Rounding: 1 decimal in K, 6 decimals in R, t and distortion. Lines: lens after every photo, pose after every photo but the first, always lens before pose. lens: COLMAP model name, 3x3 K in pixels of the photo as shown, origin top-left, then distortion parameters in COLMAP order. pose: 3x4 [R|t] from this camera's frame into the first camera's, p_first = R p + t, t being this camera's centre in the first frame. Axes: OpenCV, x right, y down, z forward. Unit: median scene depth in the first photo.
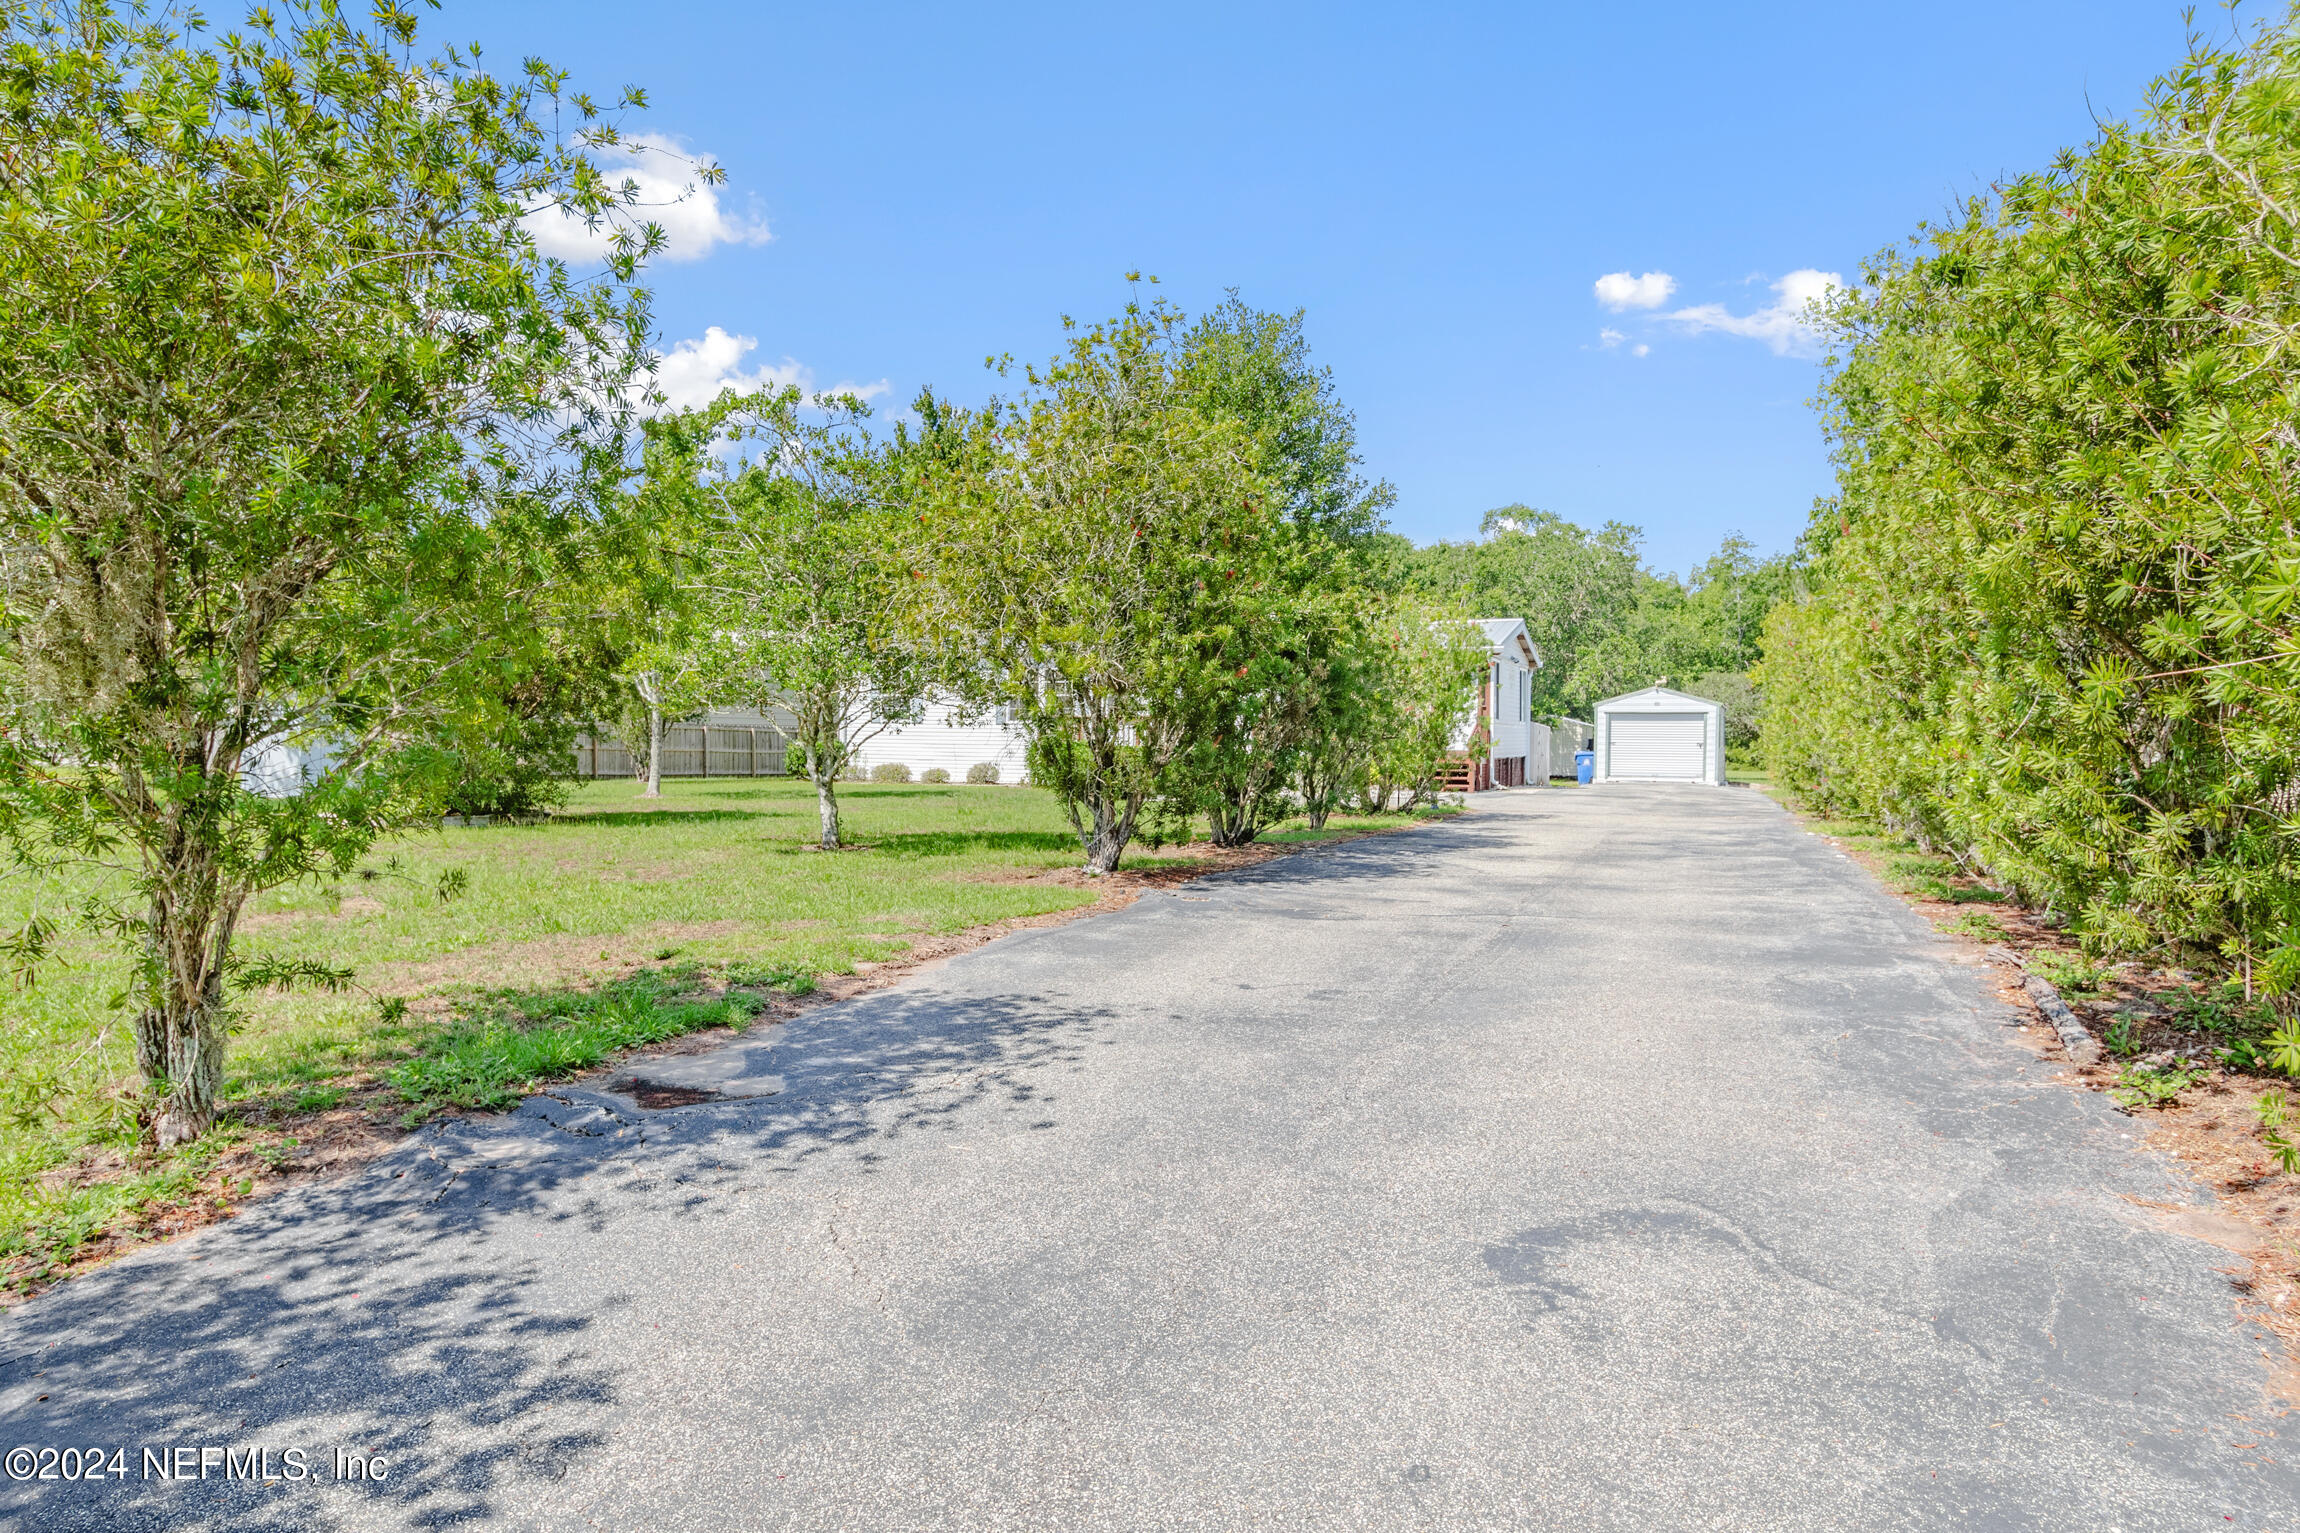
lens RADIAL K [[1471.7, 0, 1150.0], [0, 1471.7, 766.5], [0, 0, 1]] dist [0.044051, 0.000163]
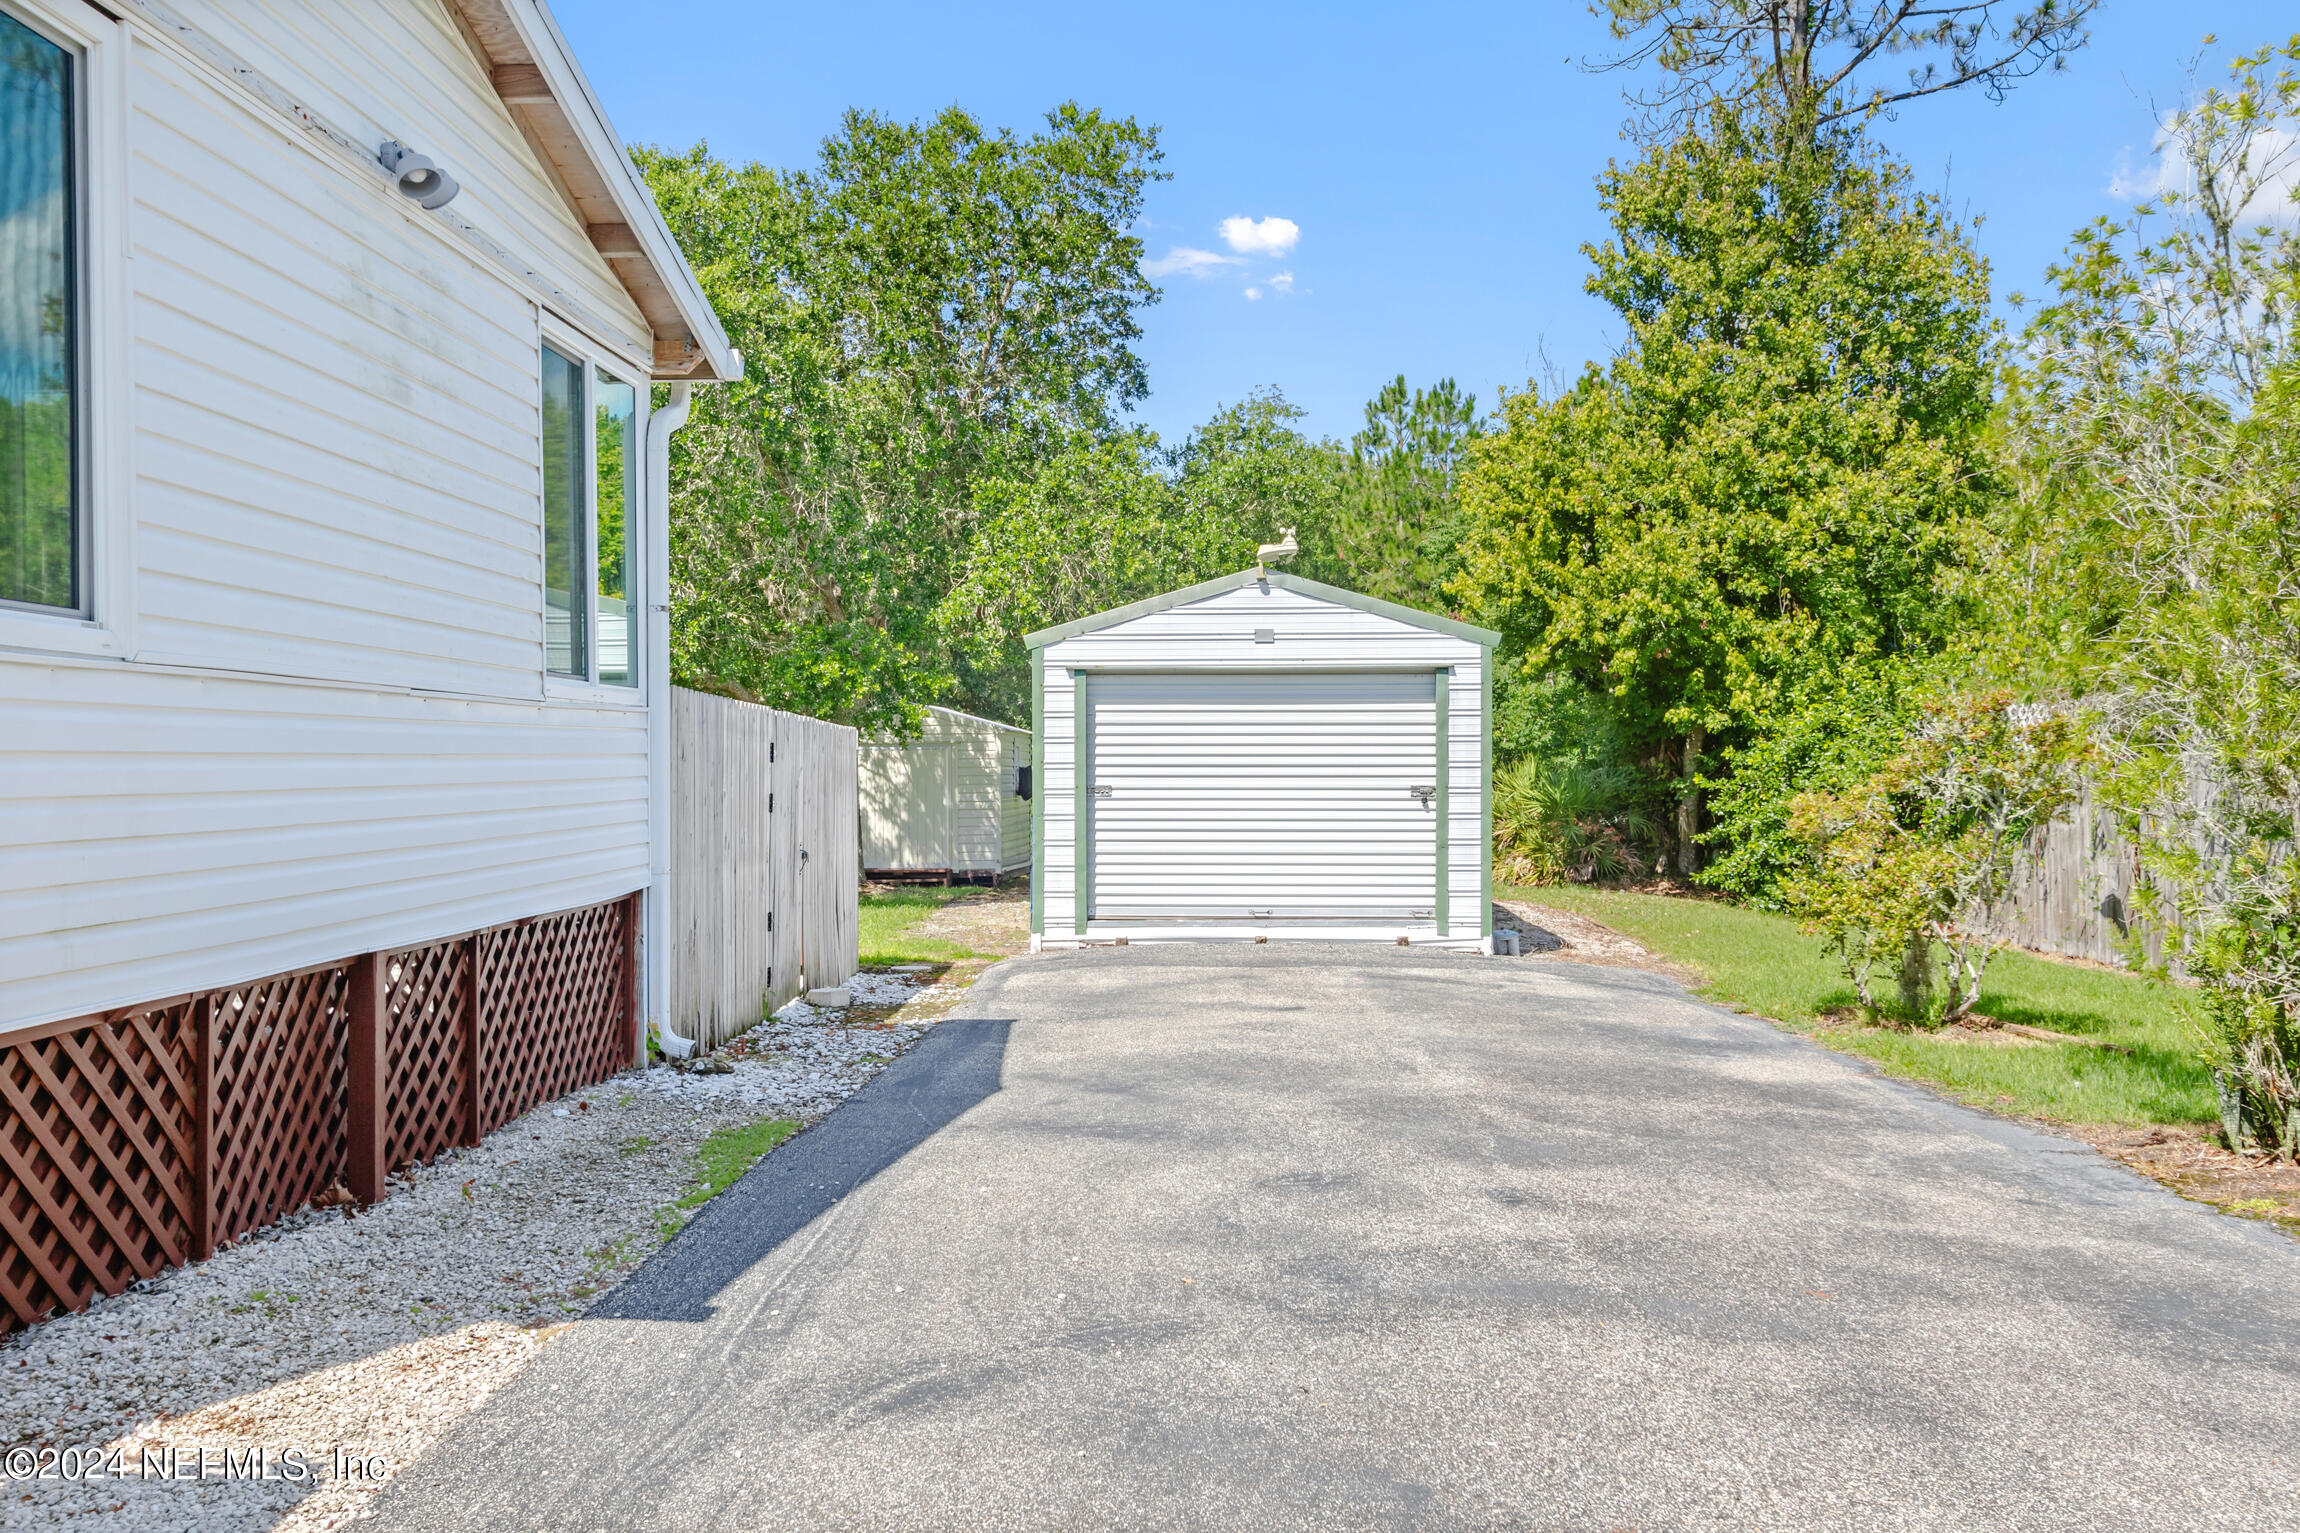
lens RADIAL K [[2138.0, 0, 1150.0], [0, 2138.0, 766.5], [0, 0, 1]] dist [0.000664, 0.004886]
pose [[0.940710, -0.010889, 0.339038, 0.176061], [0.016837, 0.999751, -0.014610, -0.012897], [-0.338795, 0.019452, 0.940659, 0.584089]]
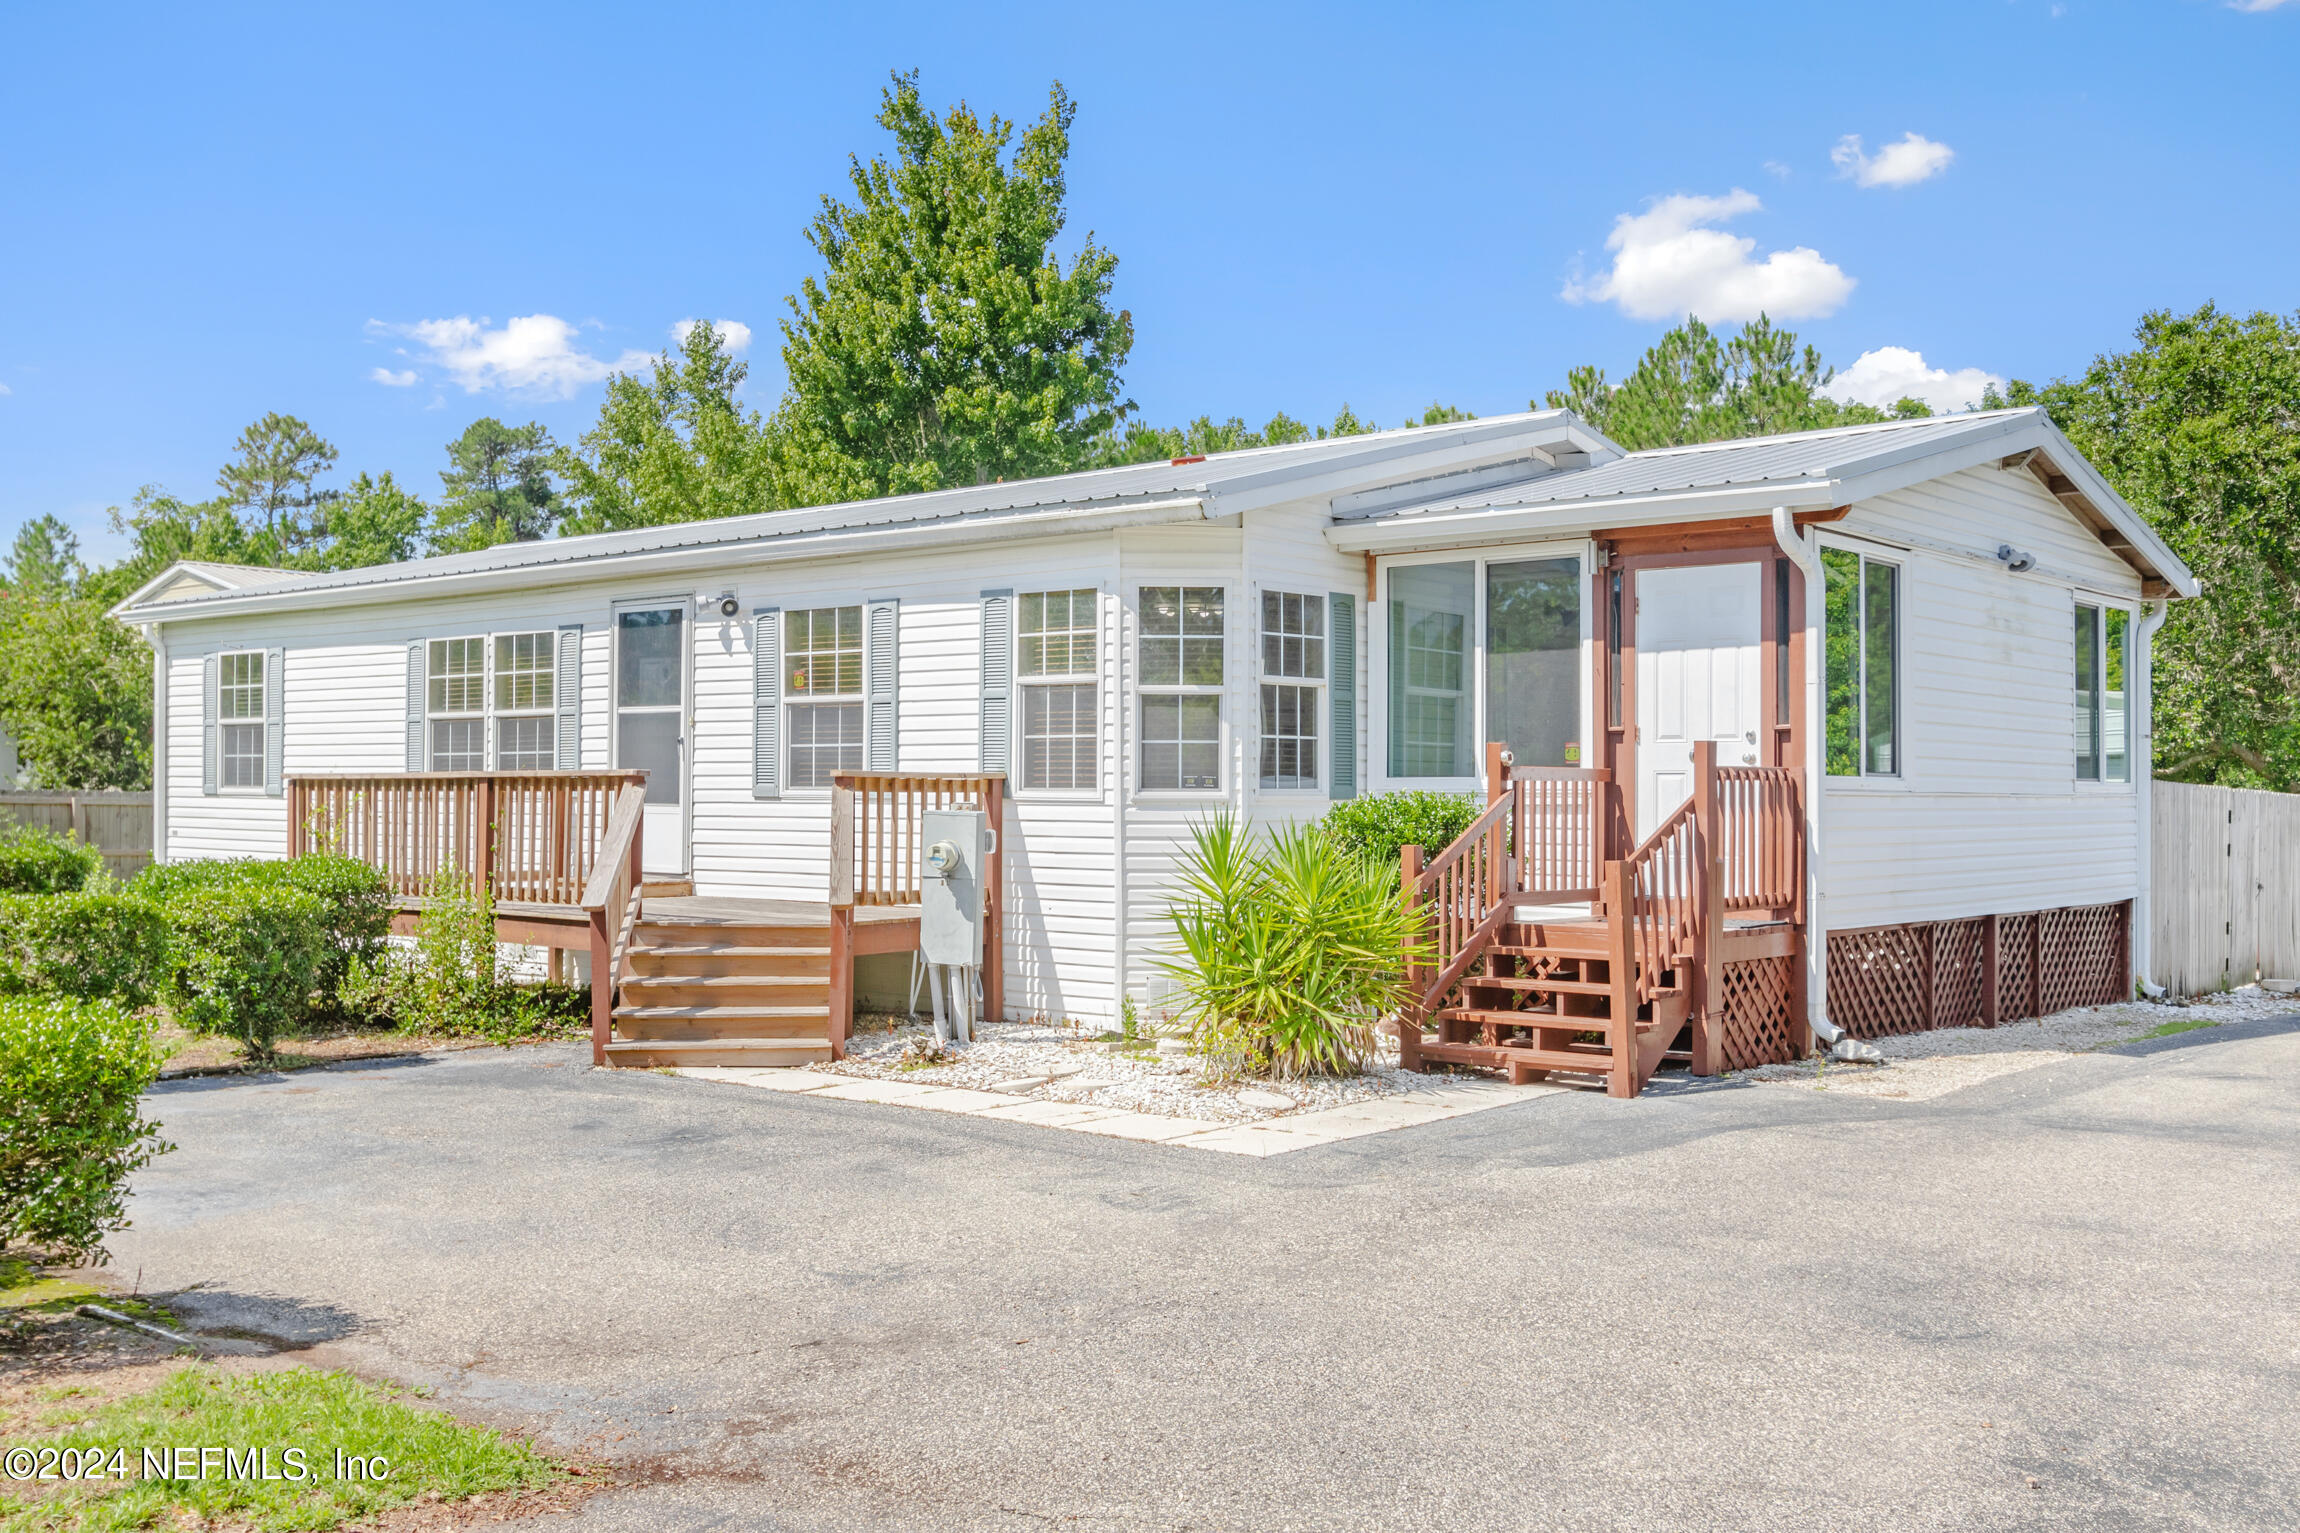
lens RADIAL K [[2229.8, 0, 1144.8], [0, 2229.8, 776.3], [0, 0, 1]] dist [0.014508, -0.013666]
pose [[0.948917, -0.005790, -0.315473, 0.162258], [-0.004392, 0.999492, -0.031555, -0.012824], [0.315495, 0.031329, 0.948410, 0.403899]]
